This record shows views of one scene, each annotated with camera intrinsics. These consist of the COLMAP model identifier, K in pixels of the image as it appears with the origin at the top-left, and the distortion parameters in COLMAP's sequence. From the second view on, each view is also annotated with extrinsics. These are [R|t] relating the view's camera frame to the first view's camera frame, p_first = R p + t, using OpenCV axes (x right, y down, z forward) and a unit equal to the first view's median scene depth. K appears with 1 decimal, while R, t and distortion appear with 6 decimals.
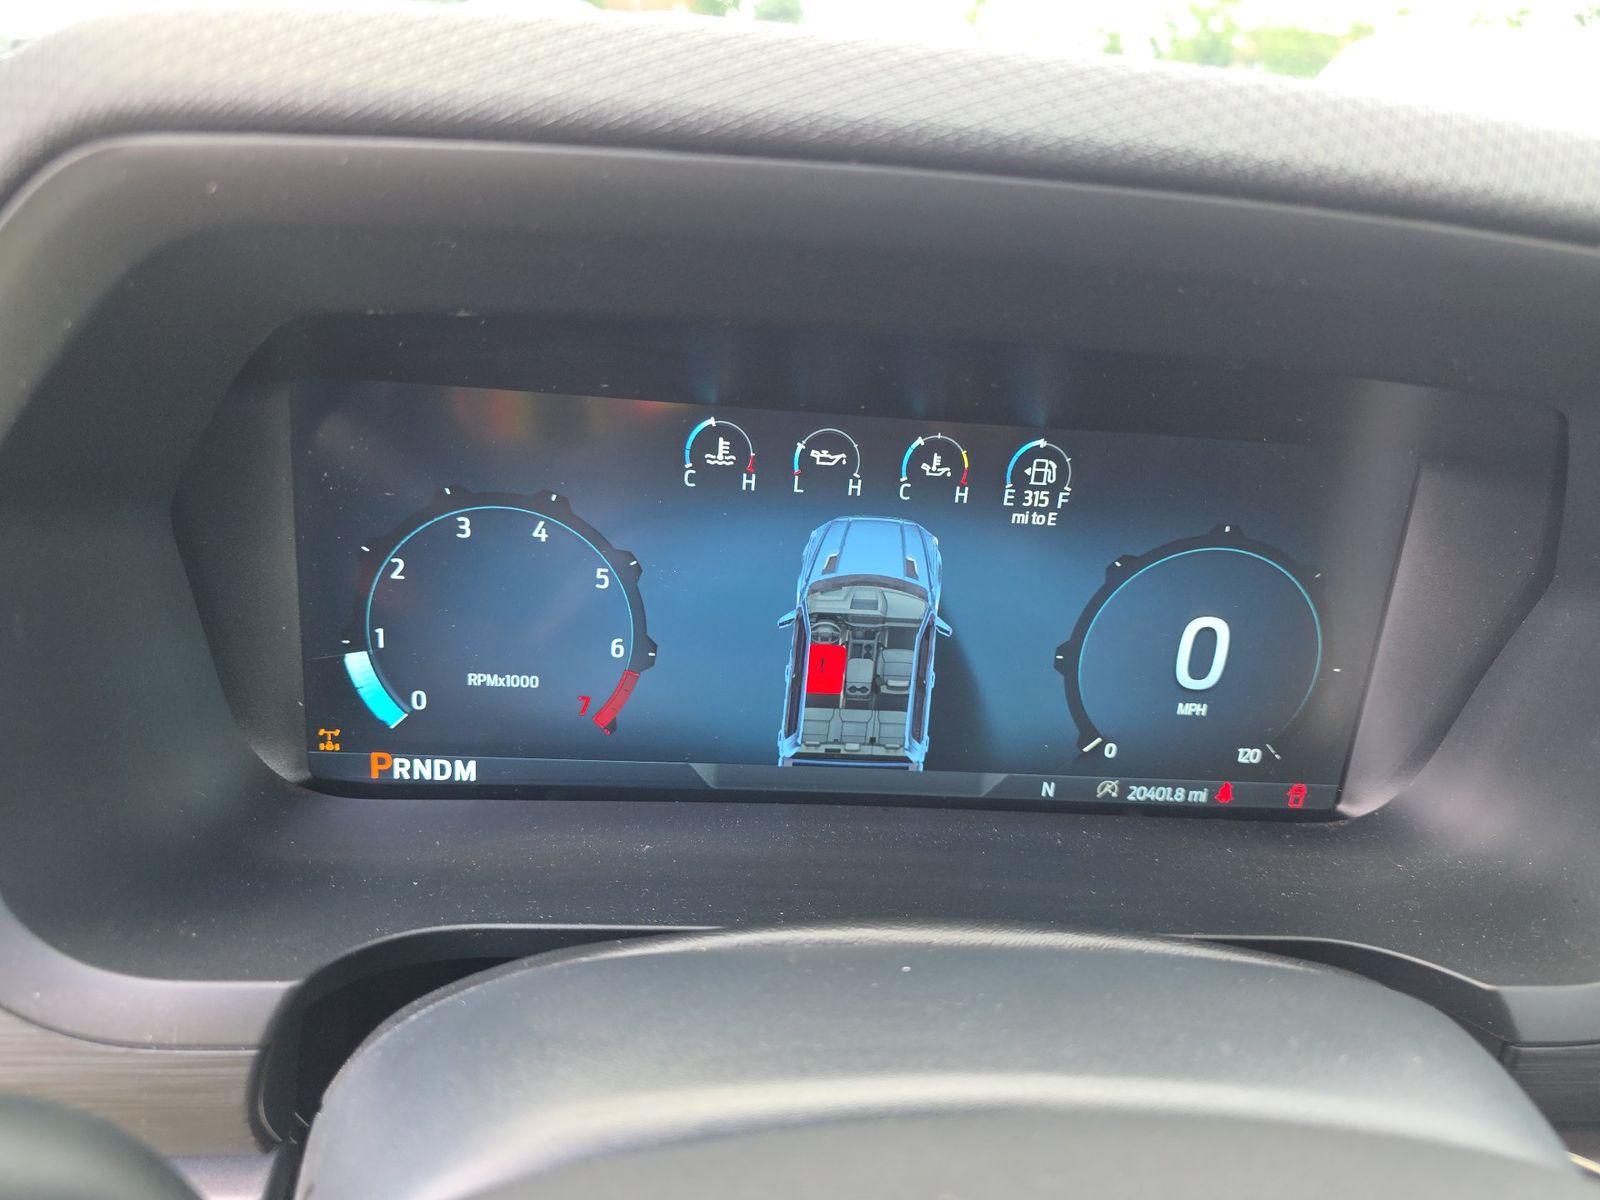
lens RADIAL K [[1111.9, 0, 800.0], [0, 1111.9, 600.0], [0, 0, 1]] dist [0.043696, -0.045088]
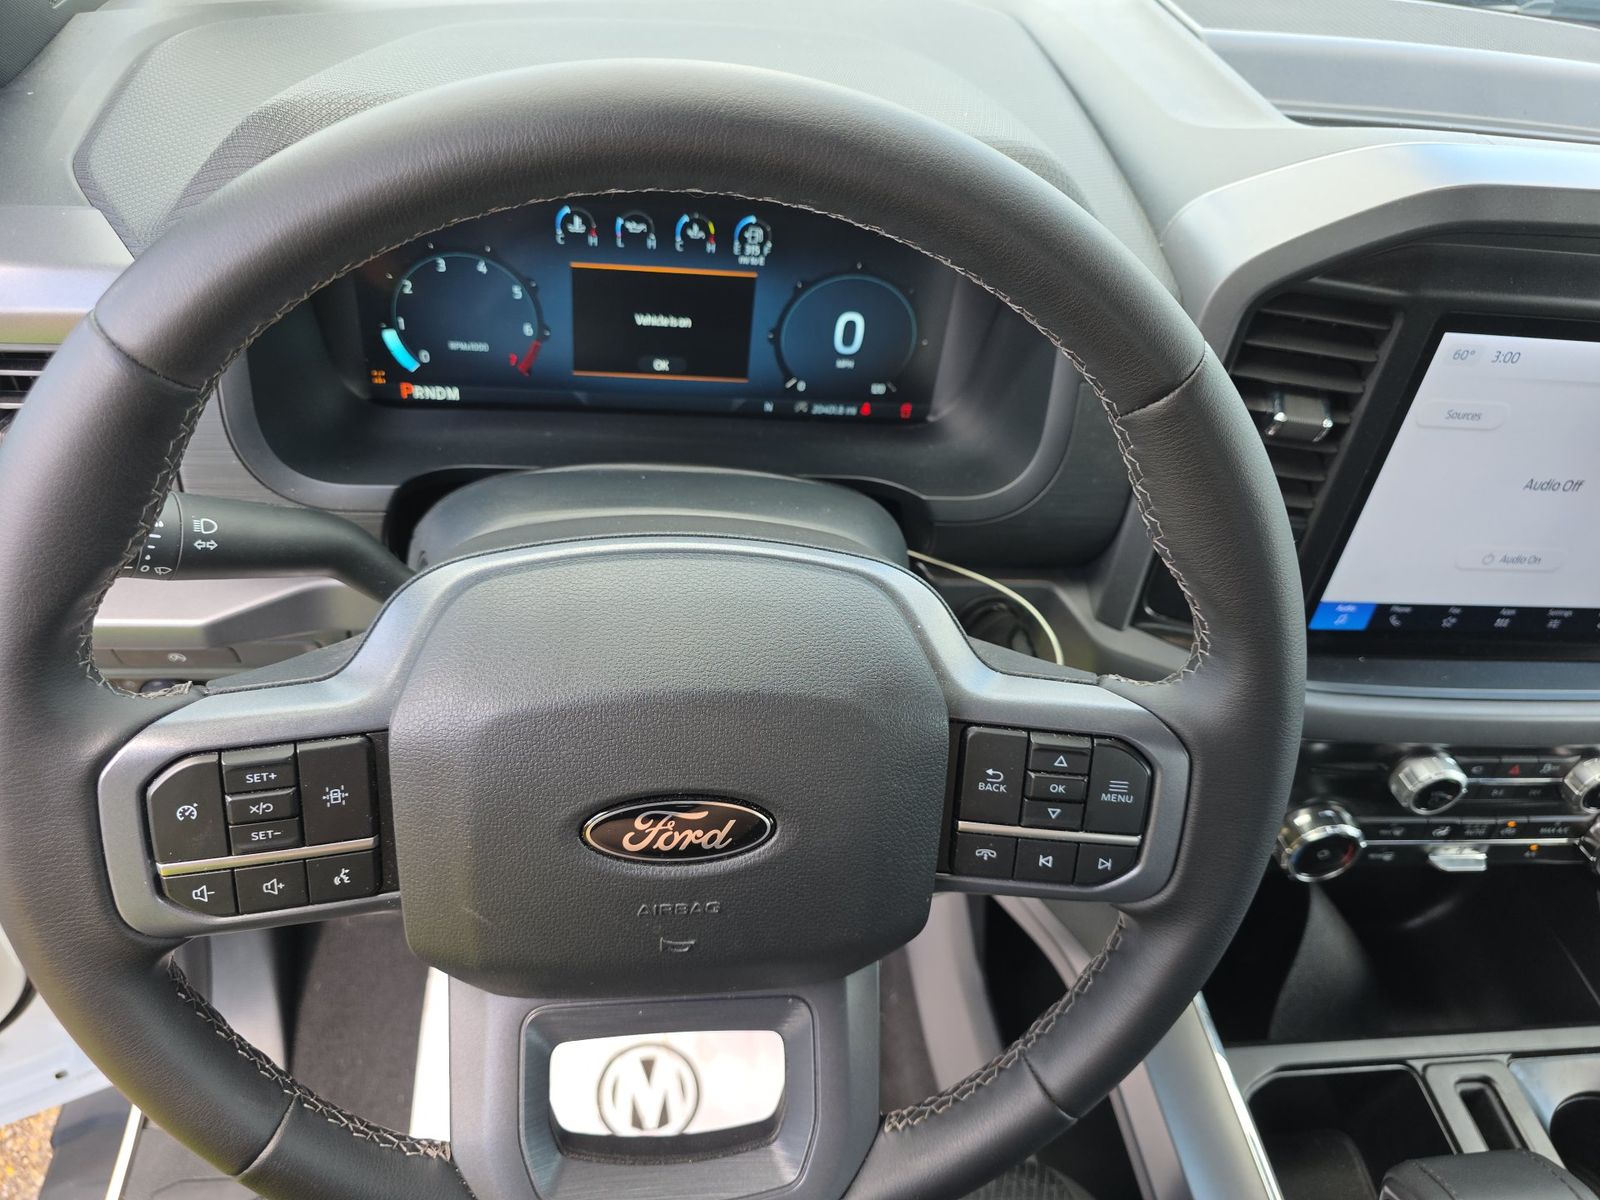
lens RADIAL K [[981.8, 0, 765.9], [0, 981.8, 590.2], [0, 0, 1]] dist [0.001090, 0.000728]
pose [[0.999032, 0.001535, 0.043966, 0.164134], [-0.016951, 0.935656, 0.352506, -0.136884], [-0.040596, -0.352910, 0.934776, -0.721032]]
